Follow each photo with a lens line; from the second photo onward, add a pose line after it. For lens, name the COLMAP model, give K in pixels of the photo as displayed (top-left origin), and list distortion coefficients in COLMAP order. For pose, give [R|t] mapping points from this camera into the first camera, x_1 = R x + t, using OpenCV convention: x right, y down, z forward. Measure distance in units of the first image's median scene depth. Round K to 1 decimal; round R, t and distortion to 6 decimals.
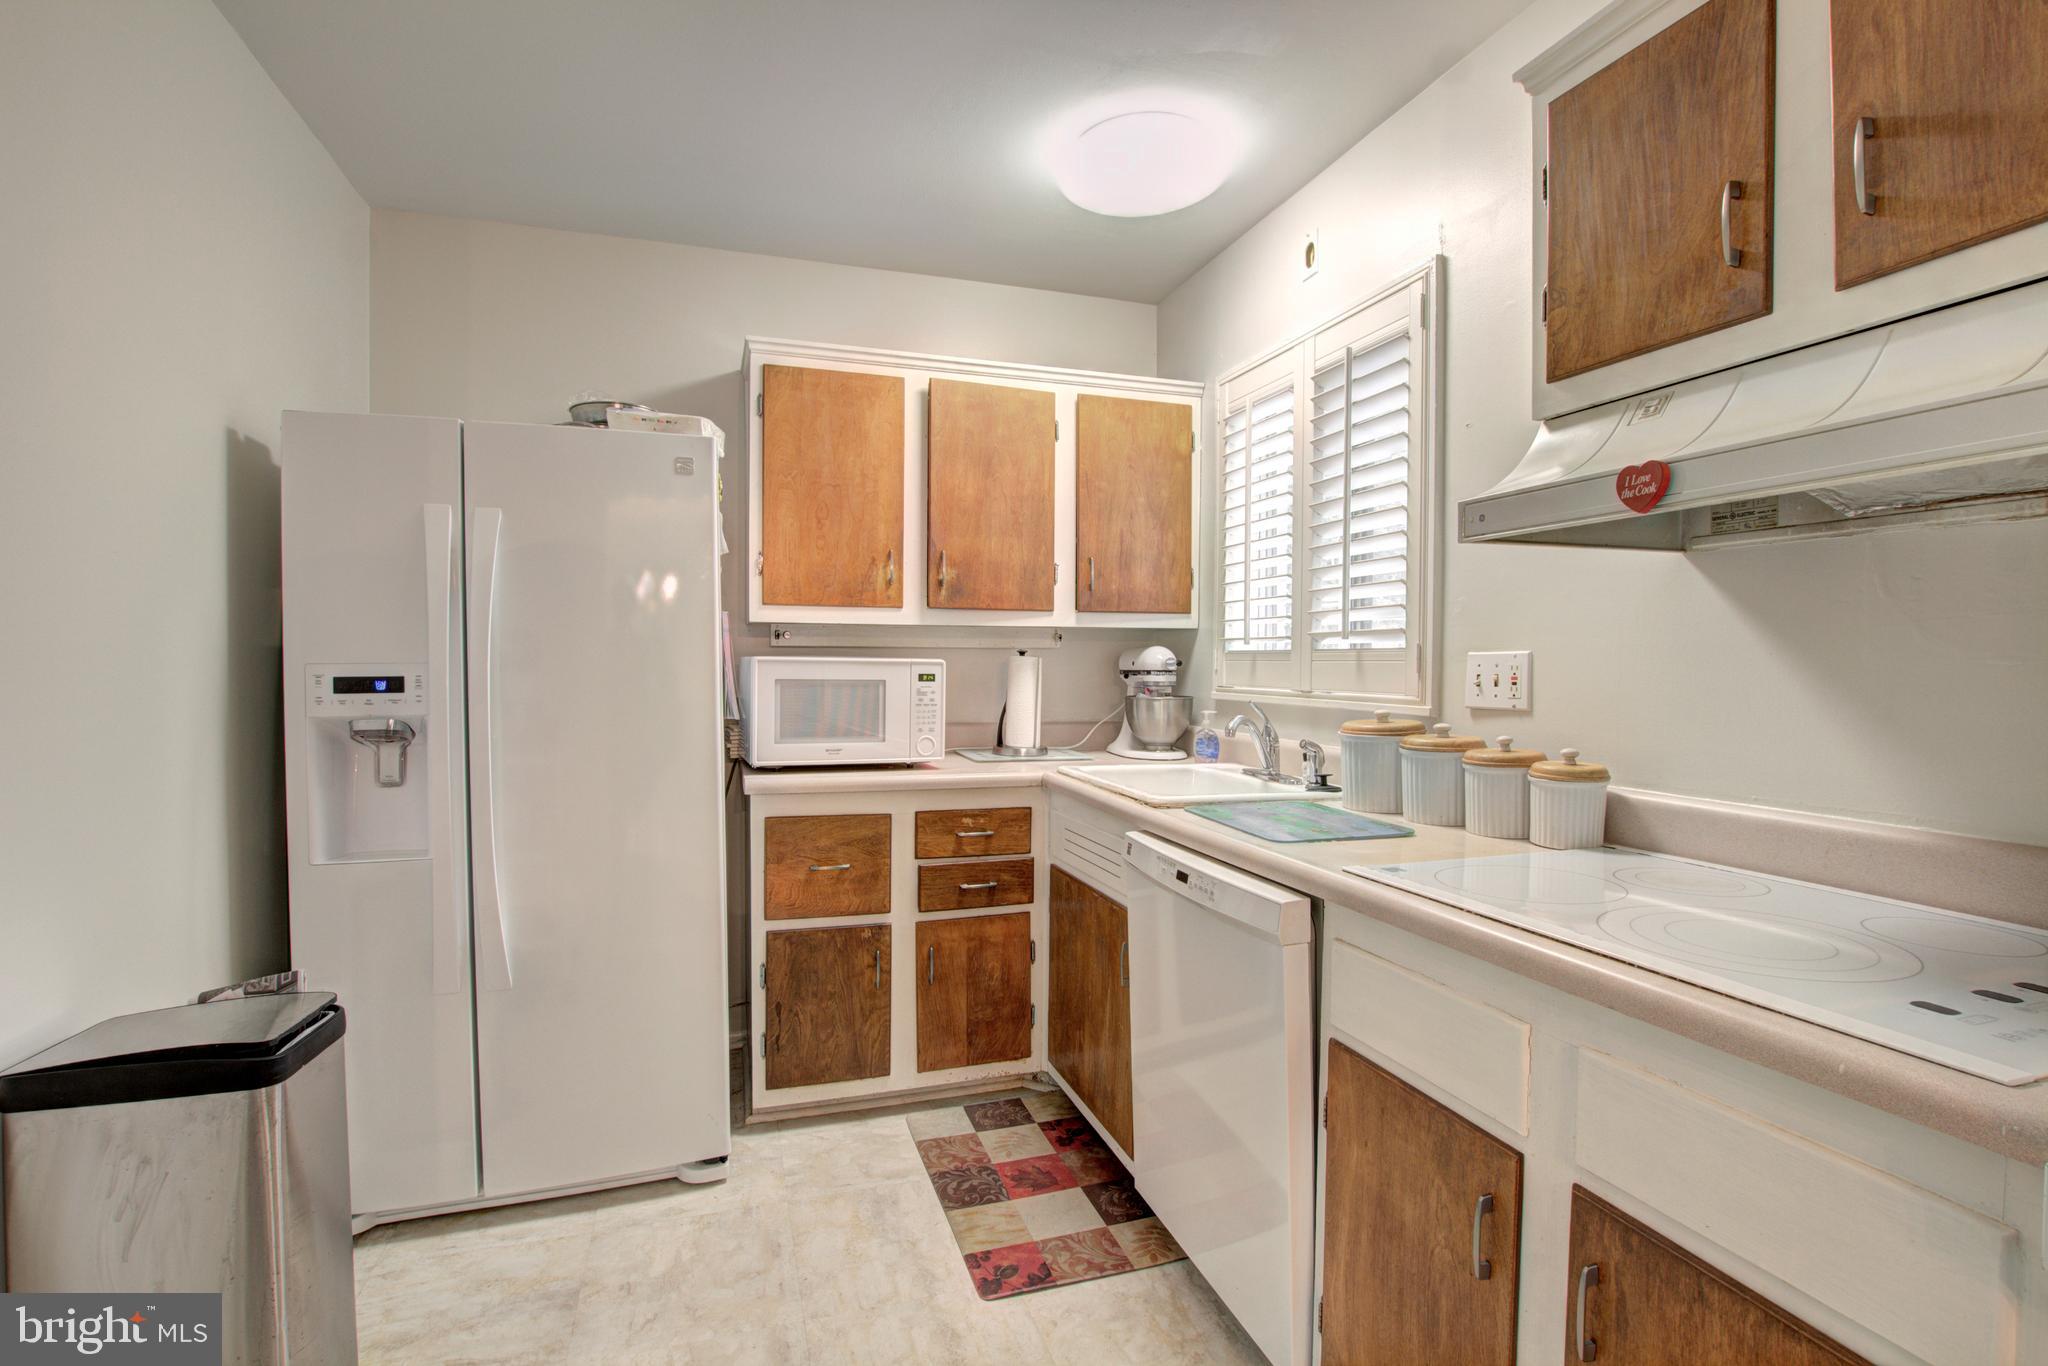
lens RADIAL K [[960.2, 0, 1031.3], [0, 960.2, 691.1], [0, 0, 1]] dist [-0.026417, 0.000559]
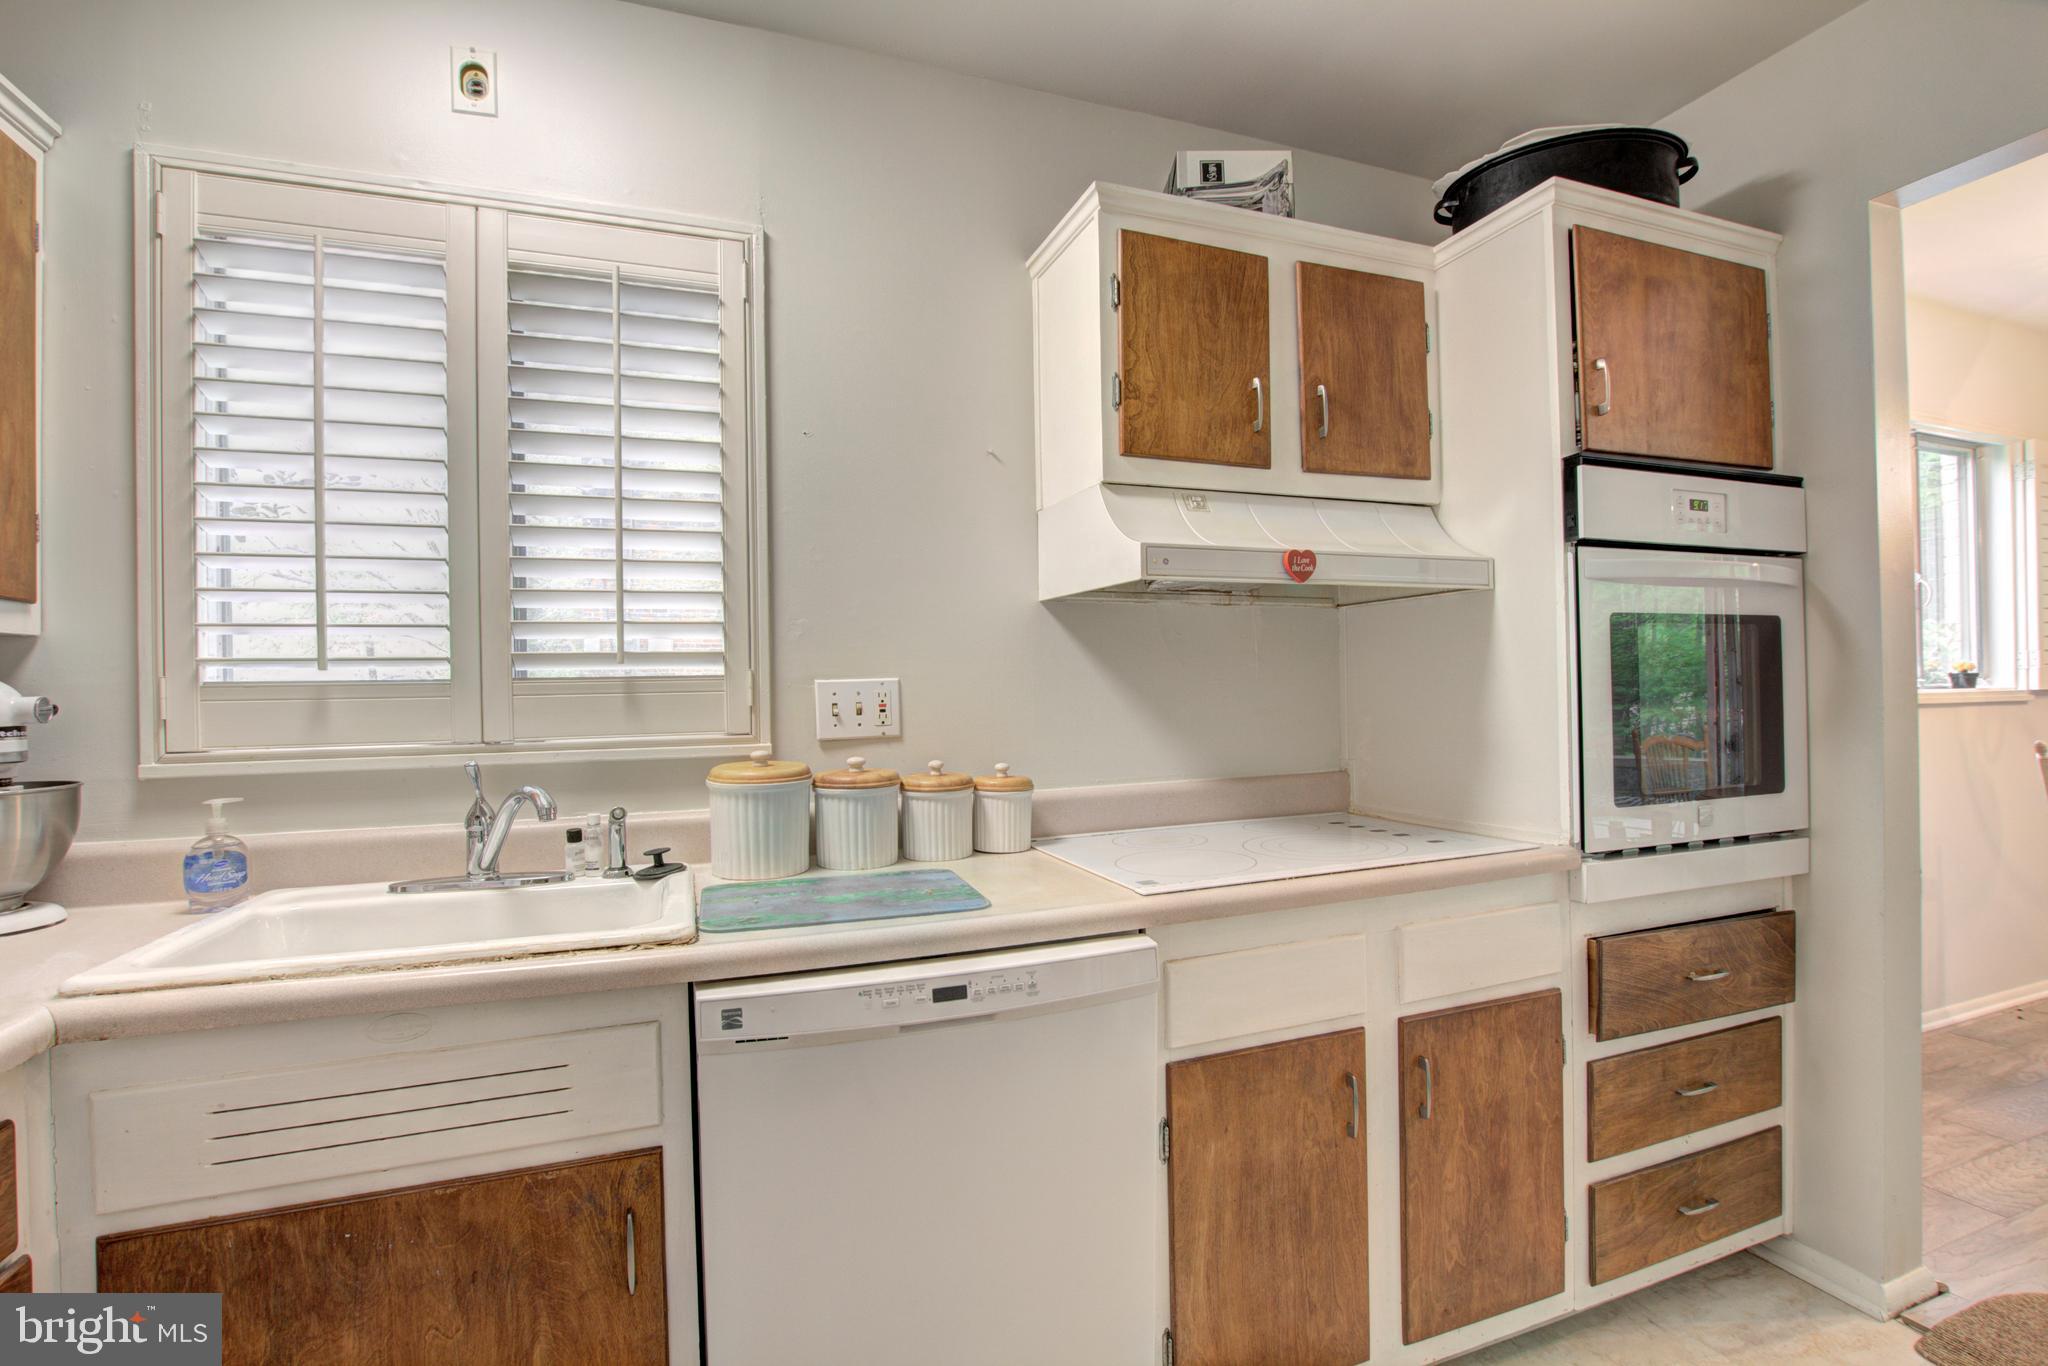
lens RADIAL K [[960.2, 0, 1031.3], [0, 960.2, 691.1], [0, 0, 1]] dist [-0.026417, 0.000559]
pose [[-0.054791, -0.006645, 0.998476, -0.521131], [0.051282, 0.998639, 0.009460, -0.030763], [-0.997180, 0.051722, -0.054376, 0.919812]]
